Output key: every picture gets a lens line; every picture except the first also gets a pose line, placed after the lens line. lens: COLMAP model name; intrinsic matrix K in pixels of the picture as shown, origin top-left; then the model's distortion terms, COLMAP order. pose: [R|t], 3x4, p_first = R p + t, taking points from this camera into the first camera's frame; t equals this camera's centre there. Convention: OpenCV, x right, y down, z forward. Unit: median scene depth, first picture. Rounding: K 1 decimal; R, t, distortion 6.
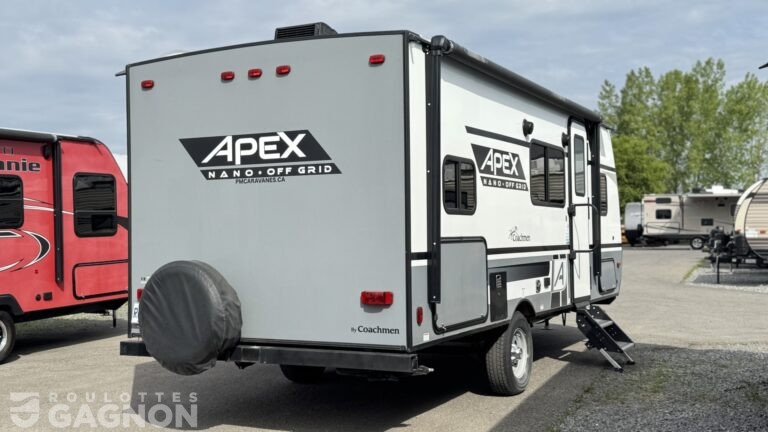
lens RADIAL K [[902.1, 0, 384.0], [0, 902.1, 216.0], [0, 0, 1]] dist [0.093465, -0.001915]
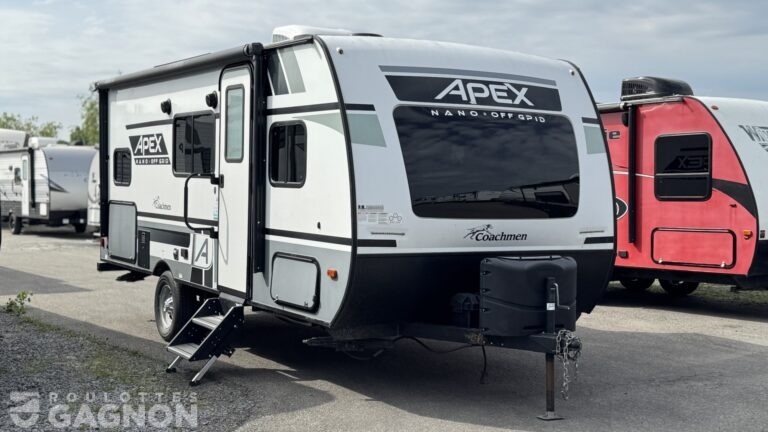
lens RADIAL K [[1036.2, 0, 384.0], [0, 1036.2, 216.0], [0, 0, 1]] dist [0.005367, -0.000609]
pose [[-0.535133, 0.038466, -0.843891, 1.842860], [0.013012, 0.999220, 0.037294, -0.014750], [0.844667, 0.008977, -0.535216, 3.223786]]
